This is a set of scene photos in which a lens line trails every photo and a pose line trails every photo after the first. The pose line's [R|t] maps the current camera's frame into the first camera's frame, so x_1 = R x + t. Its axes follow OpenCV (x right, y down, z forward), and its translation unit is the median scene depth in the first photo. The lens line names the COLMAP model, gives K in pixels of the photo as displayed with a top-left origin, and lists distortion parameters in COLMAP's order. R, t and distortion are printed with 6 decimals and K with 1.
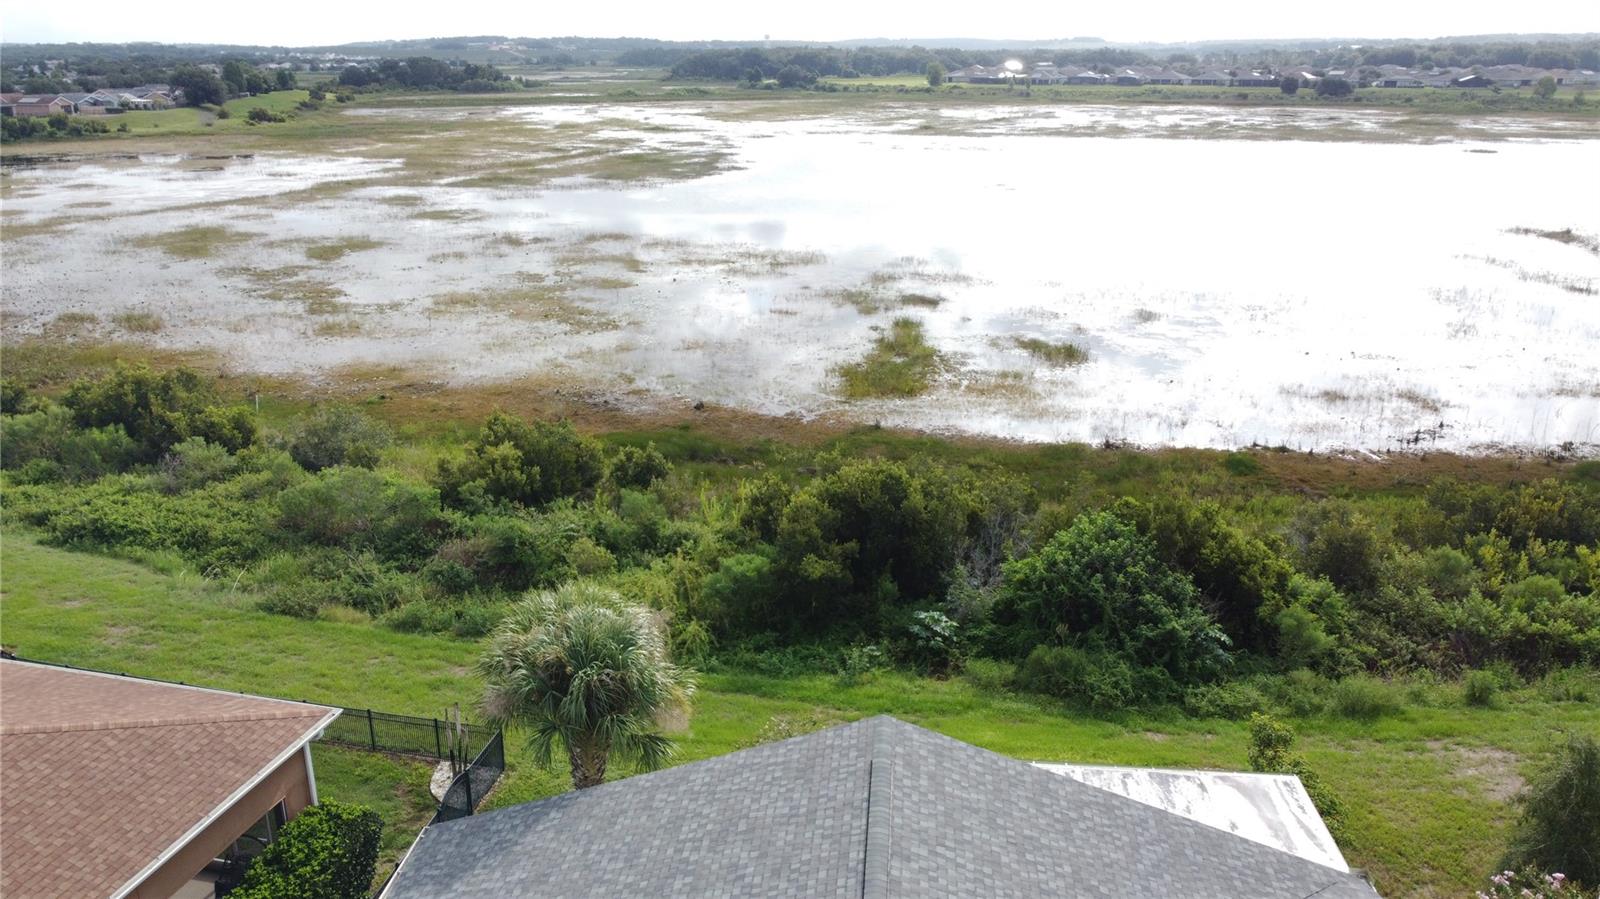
lens RADIAL K [[1208.6, 0, 798.4], [0, 1208.6, 453.4], [0, 0, 1]] dist [0.001814, -0.010076]
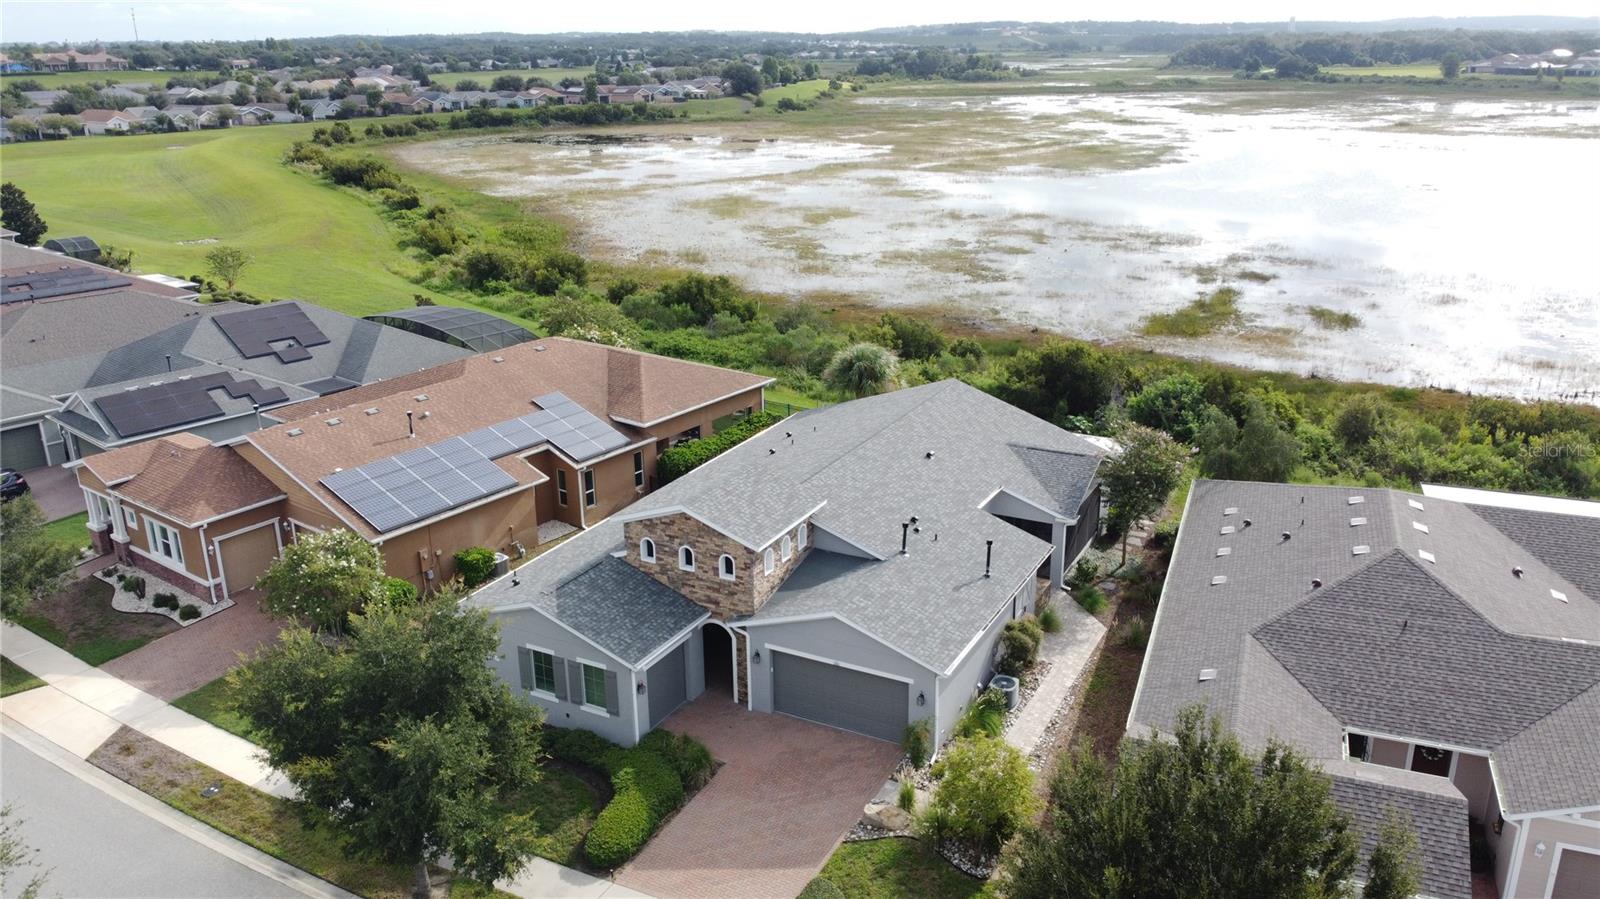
lens RADIAL K [[1208.6, 0, 798.4], [0, 1208.6, 453.4], [0, 0, 1]] dist [0.001814, -0.010076]
pose [[0.921714, 0.116905, -0.369834, 0.074097], [-0.112104, 0.993096, 0.034531, 0.031318], [0.371317, 0.009632, 0.928456, -0.160046]]
